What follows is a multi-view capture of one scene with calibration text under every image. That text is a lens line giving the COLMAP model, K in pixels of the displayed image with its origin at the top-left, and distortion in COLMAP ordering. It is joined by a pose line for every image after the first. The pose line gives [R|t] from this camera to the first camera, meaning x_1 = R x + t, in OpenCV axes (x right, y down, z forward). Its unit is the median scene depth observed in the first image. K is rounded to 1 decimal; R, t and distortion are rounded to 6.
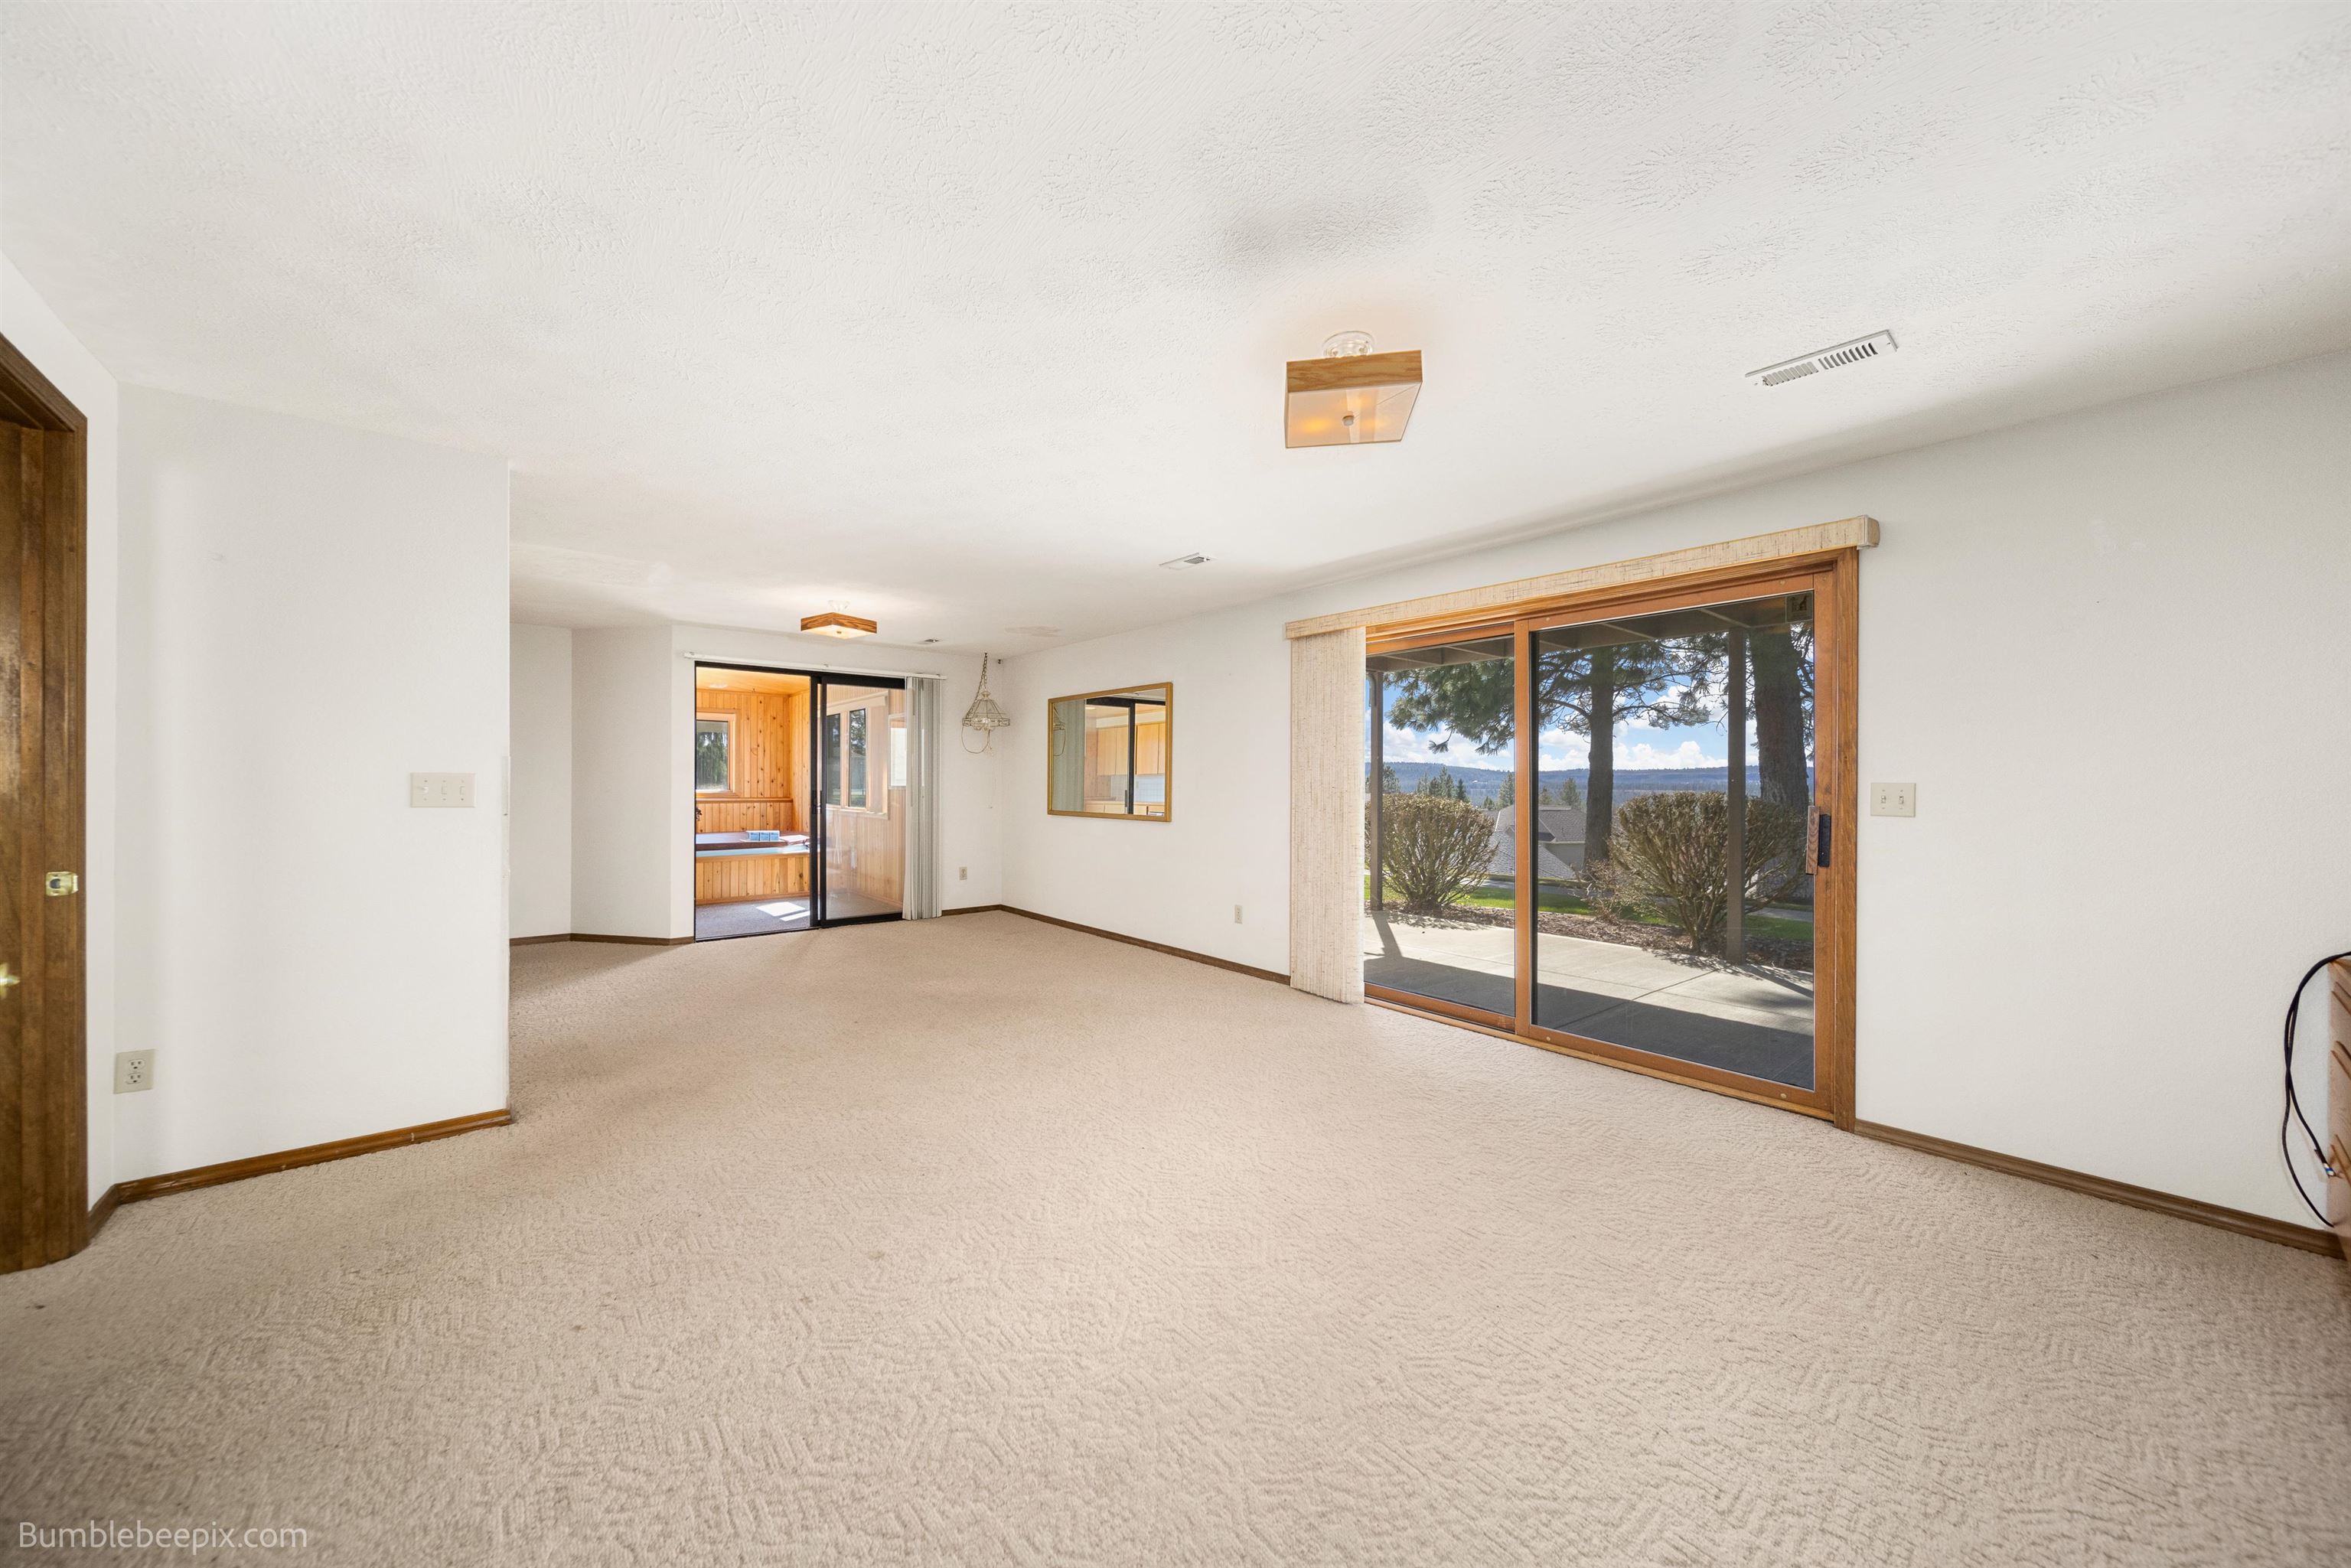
lens RADIAL K [[829.3, 0, 1173.9], [0, 829.3, 779.7], [0, 0, 1]] dist [-0.002135, -0.000264]
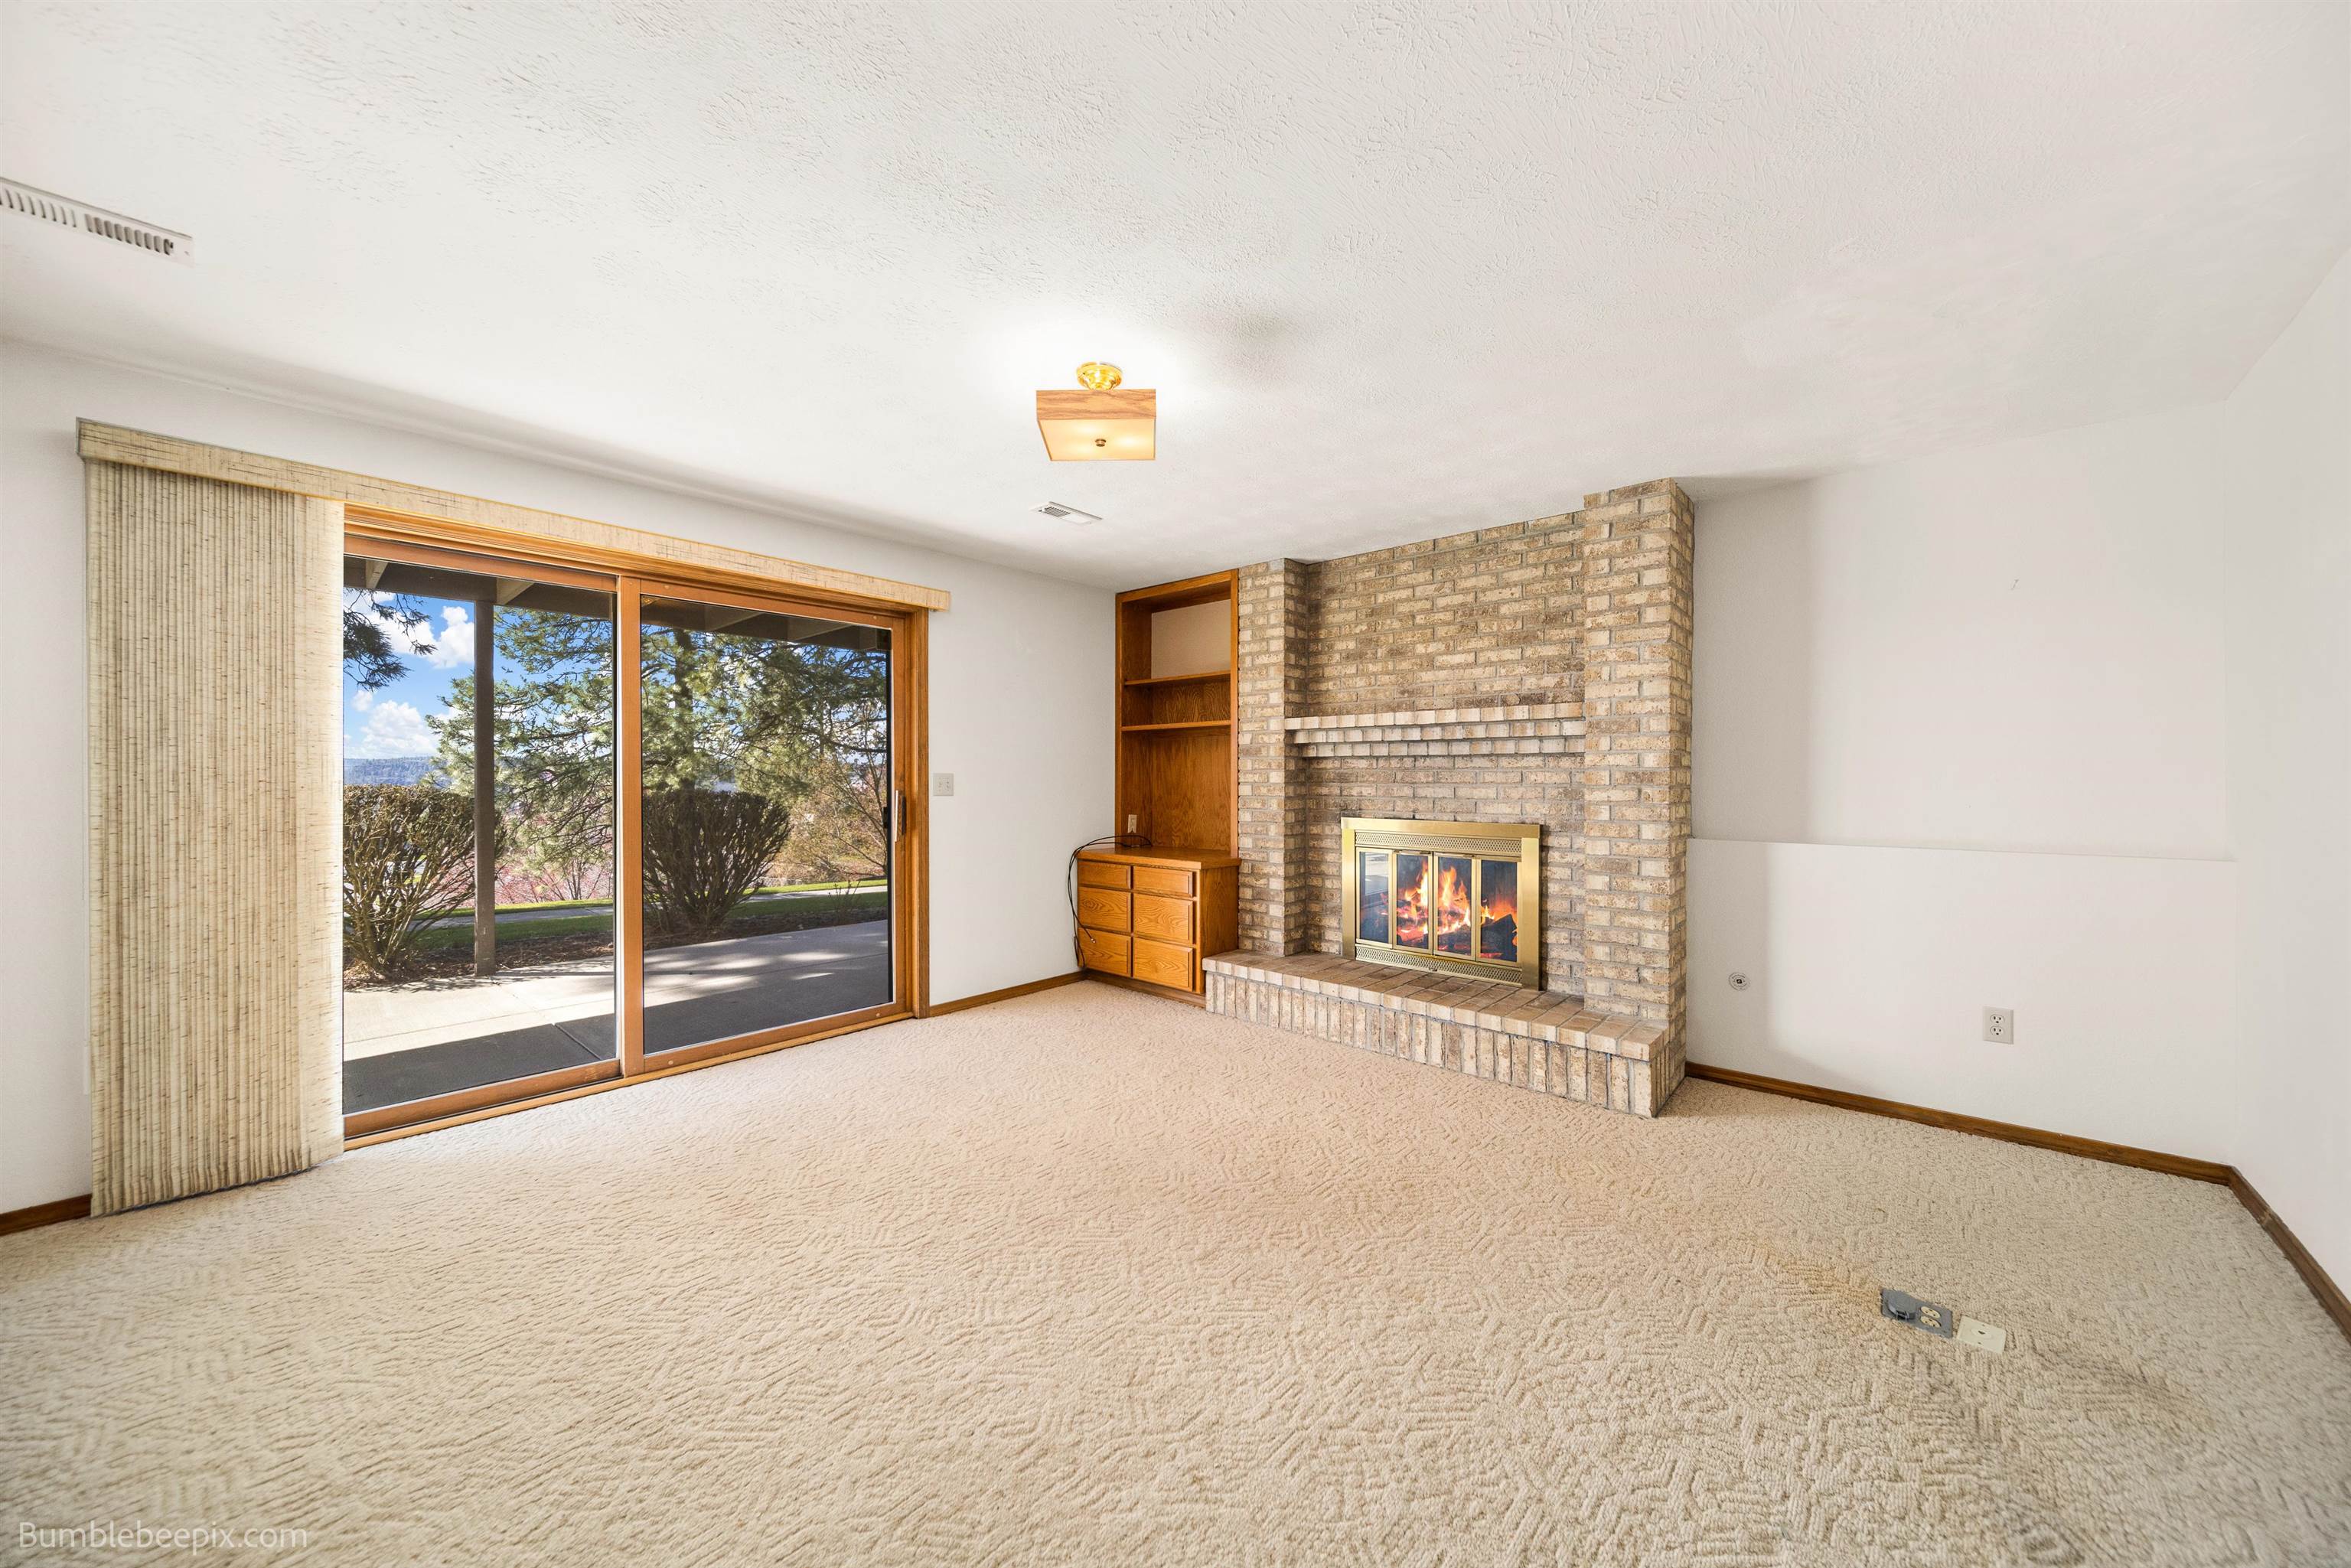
lens RADIAL K [[829.3, 0, 1187.9], [0, 829.3, 779.0], [0, 0, 1]] dist [-0.002135, -0.000264]
pose [[-0.153789, -0.006419, 0.988083, -0.563874], [-0.003742, 0.999976, 0.005914, 0.002976], [-0.988097, -0.002788, -0.153809, 0.657376]]
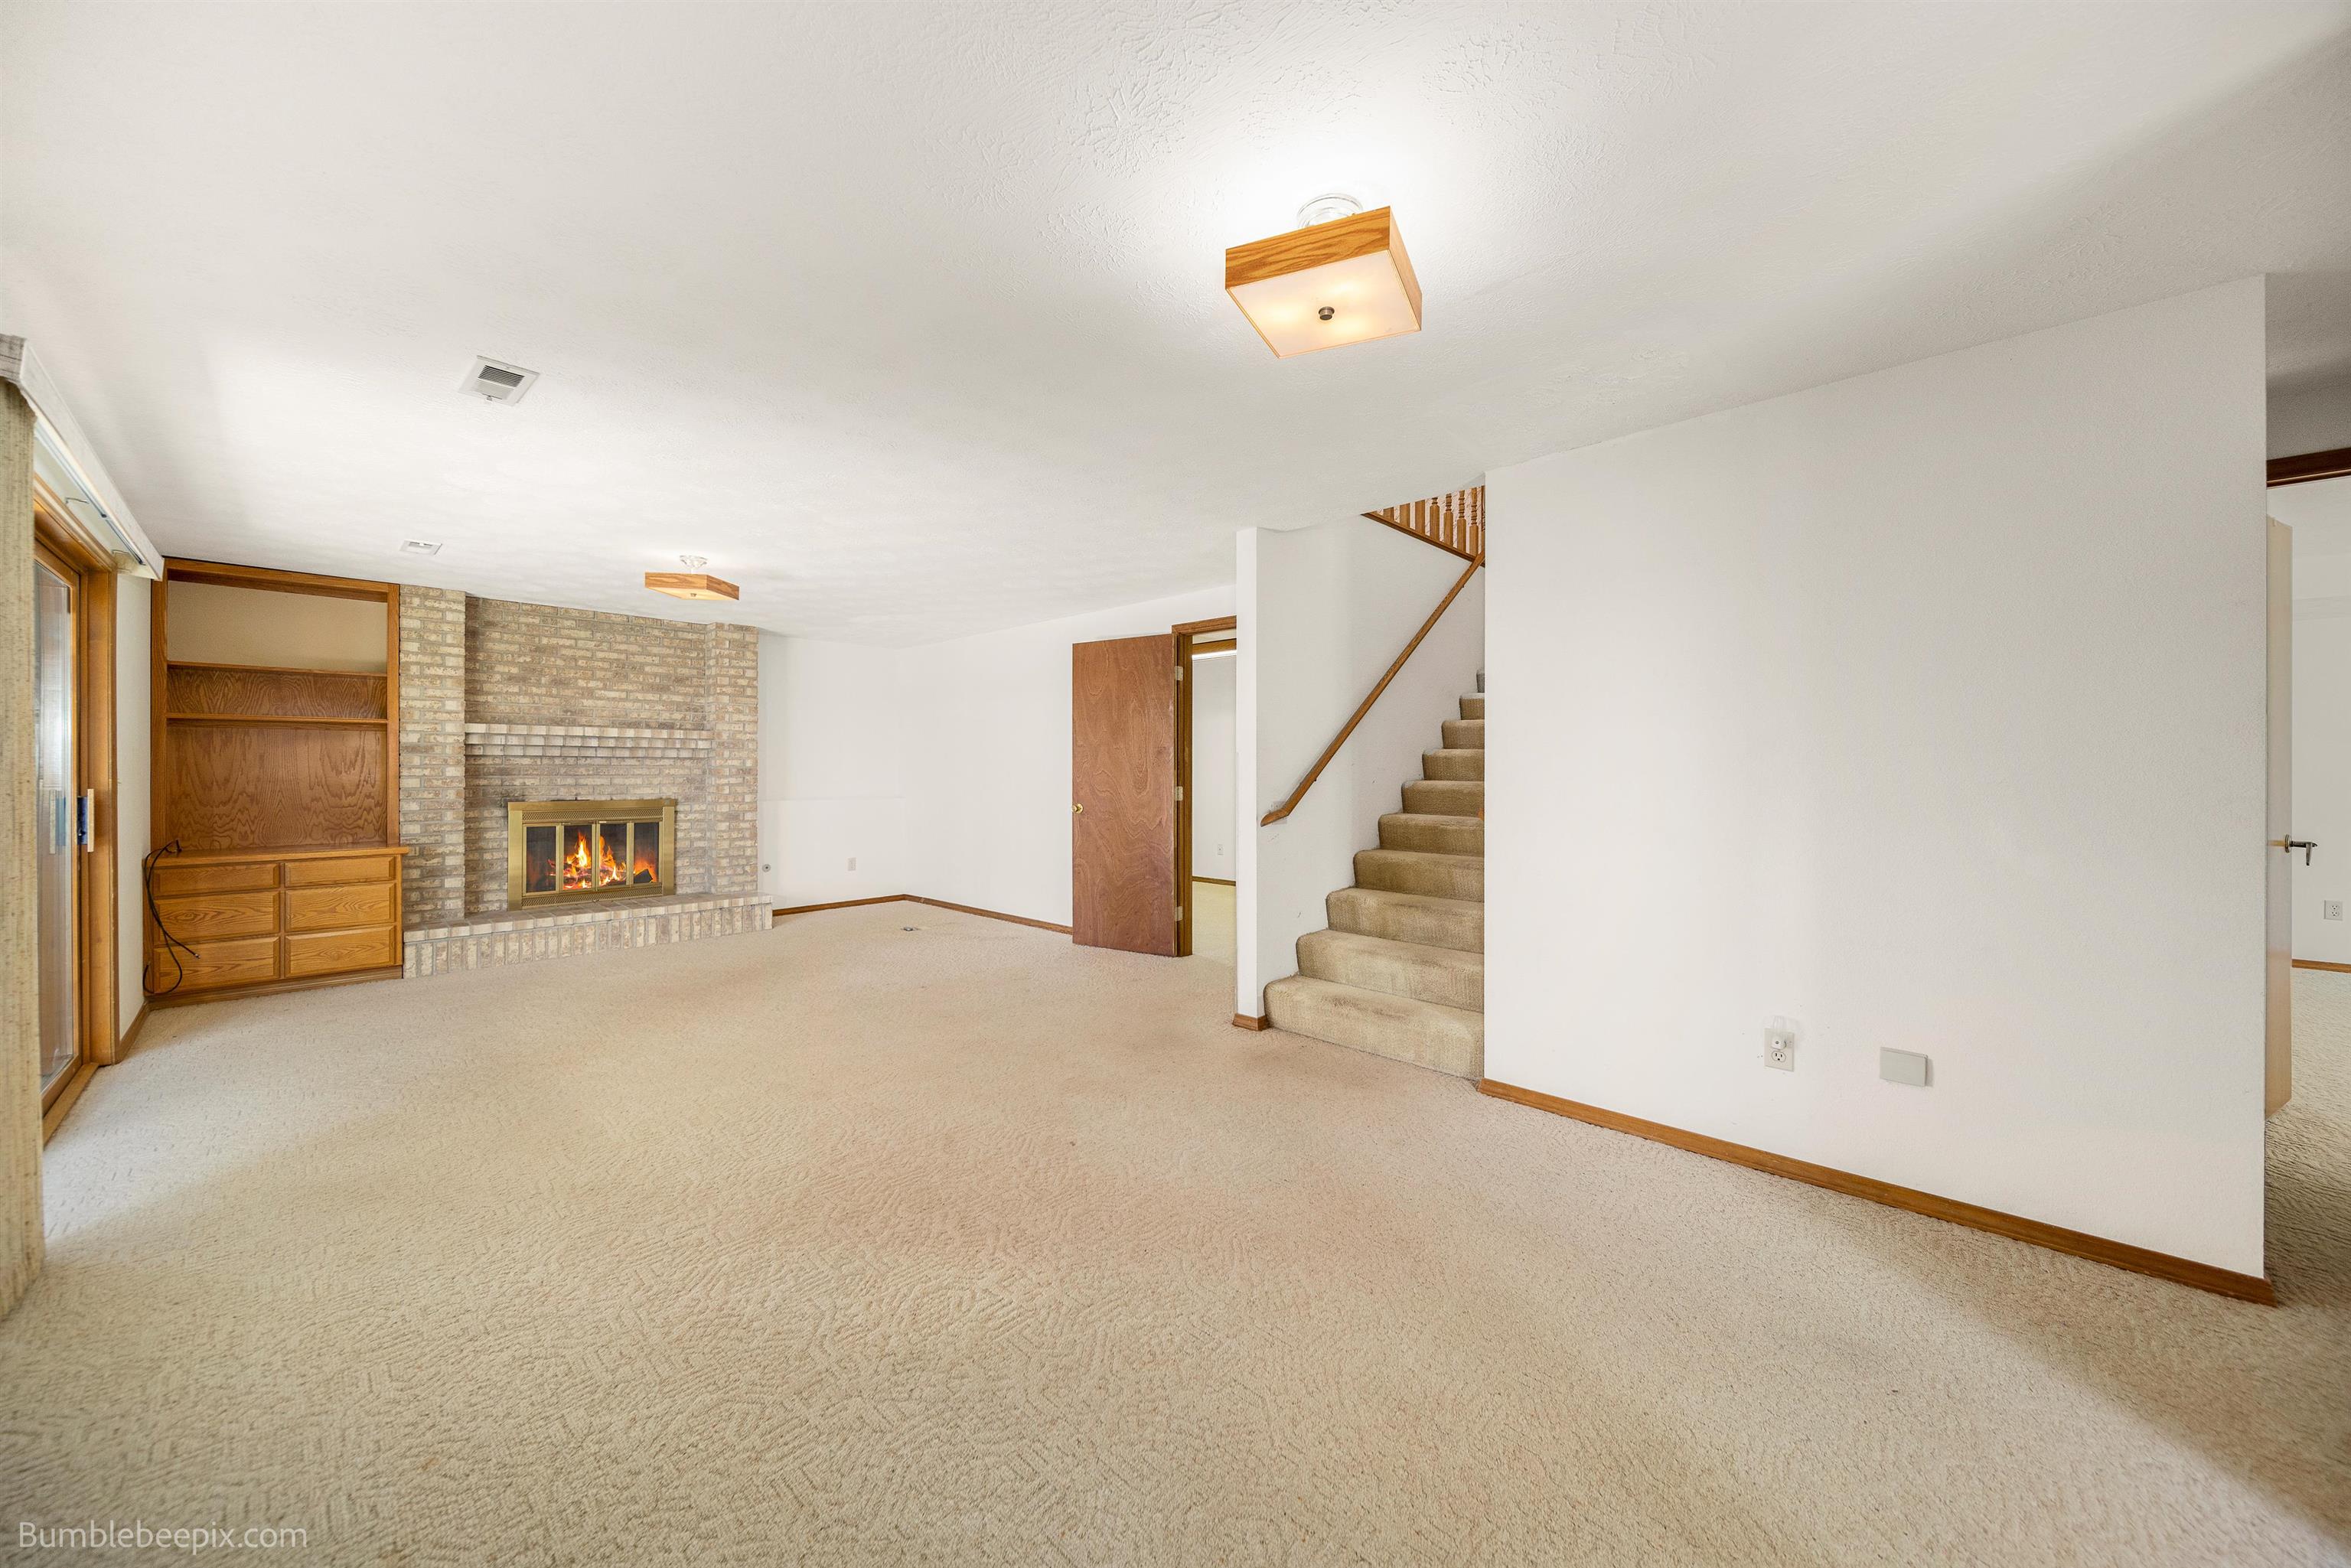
lens RADIAL K [[829.3, 0, 1161.7], [0, 829.3, 770.8], [0, 0, 1]] dist [-0.002135, -0.000264]
pose [[-0.994722, -0.006621, -0.102390, -0.462716], [-0.006490, 0.999978, -0.001621, -0.000084], [0.102398, -0.000948, -0.994743, 2.051860]]
